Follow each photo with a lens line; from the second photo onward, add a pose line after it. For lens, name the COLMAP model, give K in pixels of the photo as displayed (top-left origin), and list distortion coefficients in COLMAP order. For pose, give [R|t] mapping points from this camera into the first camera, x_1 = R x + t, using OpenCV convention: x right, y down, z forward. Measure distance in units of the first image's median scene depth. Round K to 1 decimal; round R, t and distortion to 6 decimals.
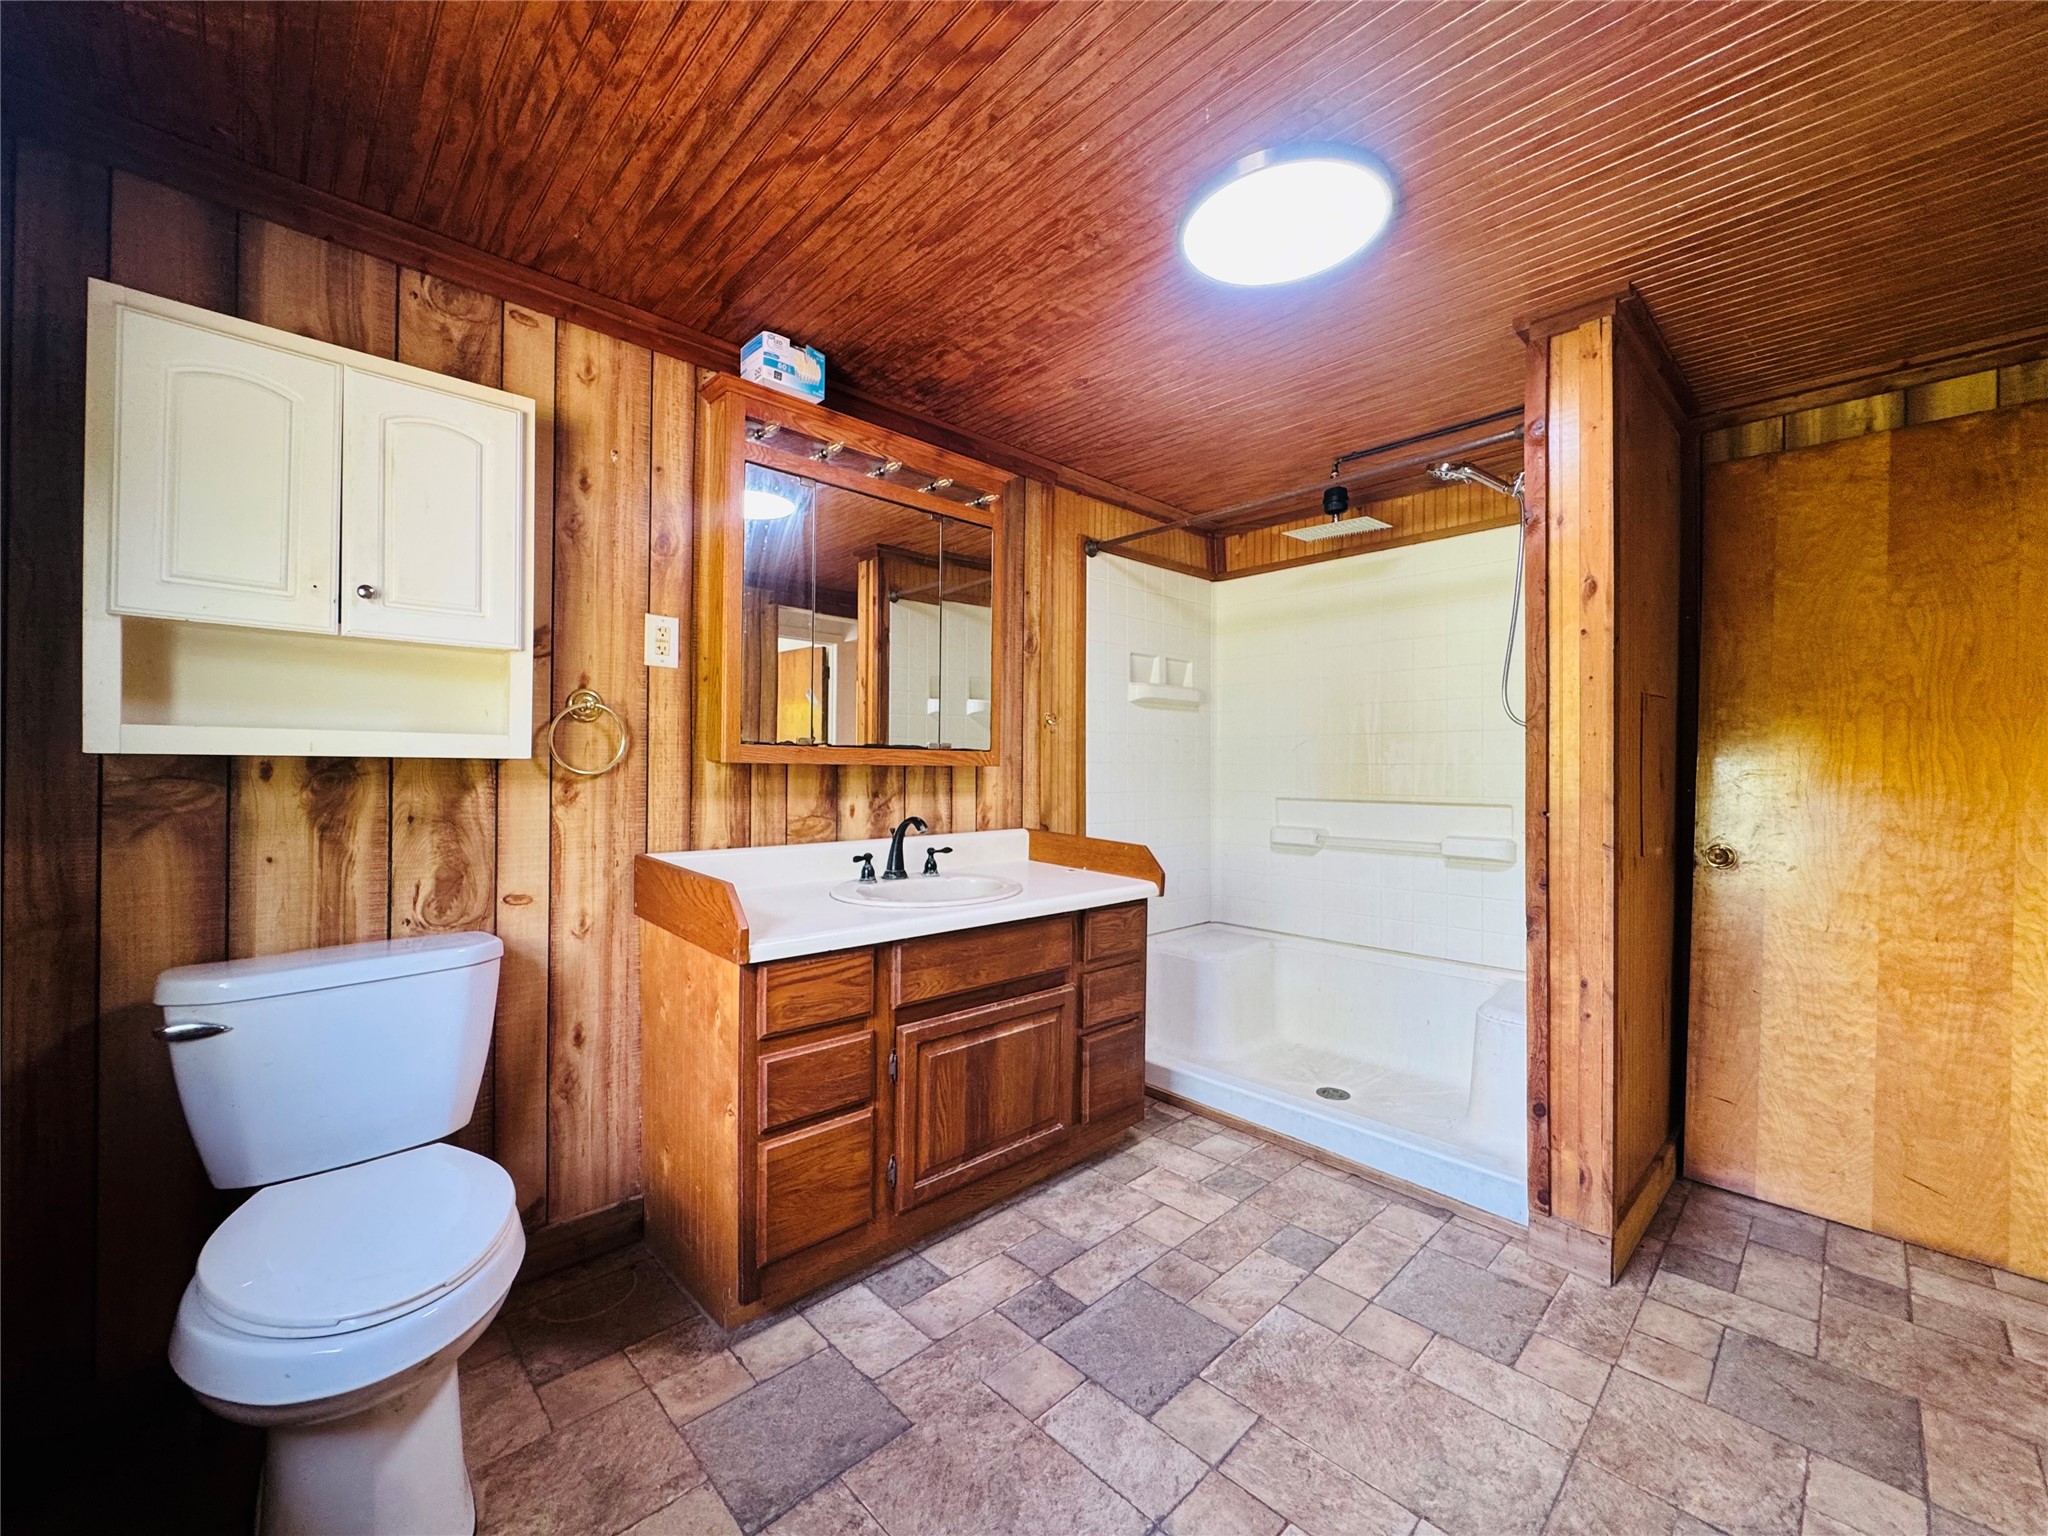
lens RADIAL K [[823.7, 0, 1020.6], [0, 823.7, 766.1], [0, 0, 1]] dist [-0.004751, 0.000509]
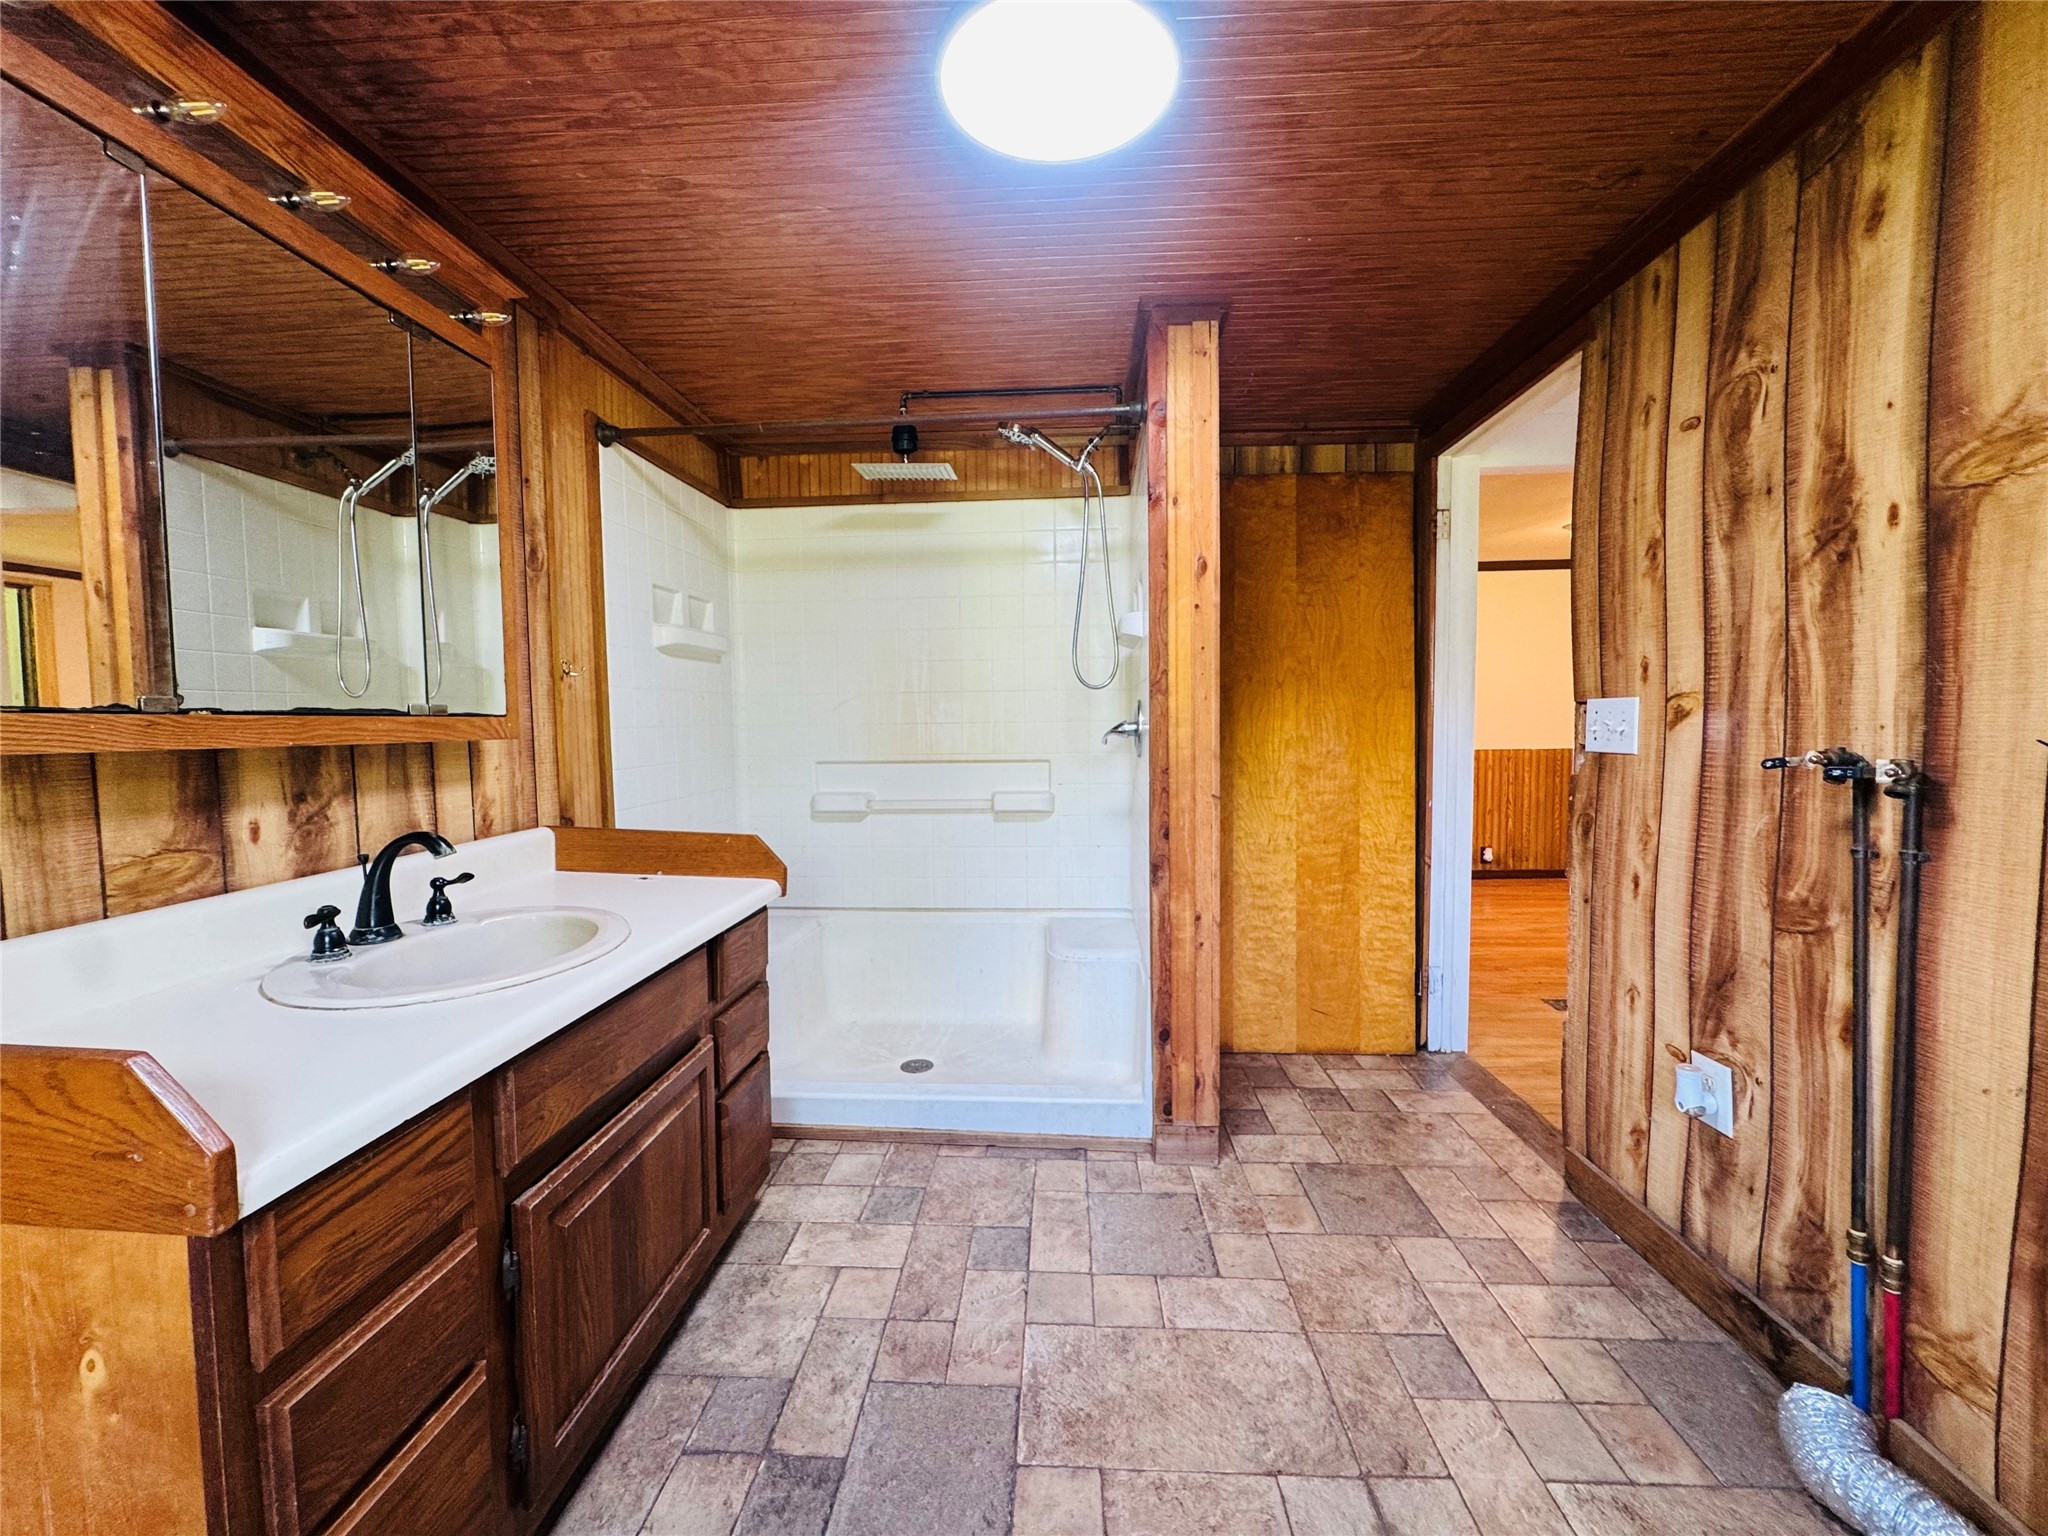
lens RADIAL K [[823.7, 0, 1023.4], [0, 823.7, 766.6], [0, 0, 1]] dist [-0.004751, 0.000509]
pose [[0.728400, -0.053656, 0.683048, -0.218892], [0.012921, 0.997827, 0.064605, -0.018115], [-0.685031, -0.038233, 0.727510, 0.284643]]
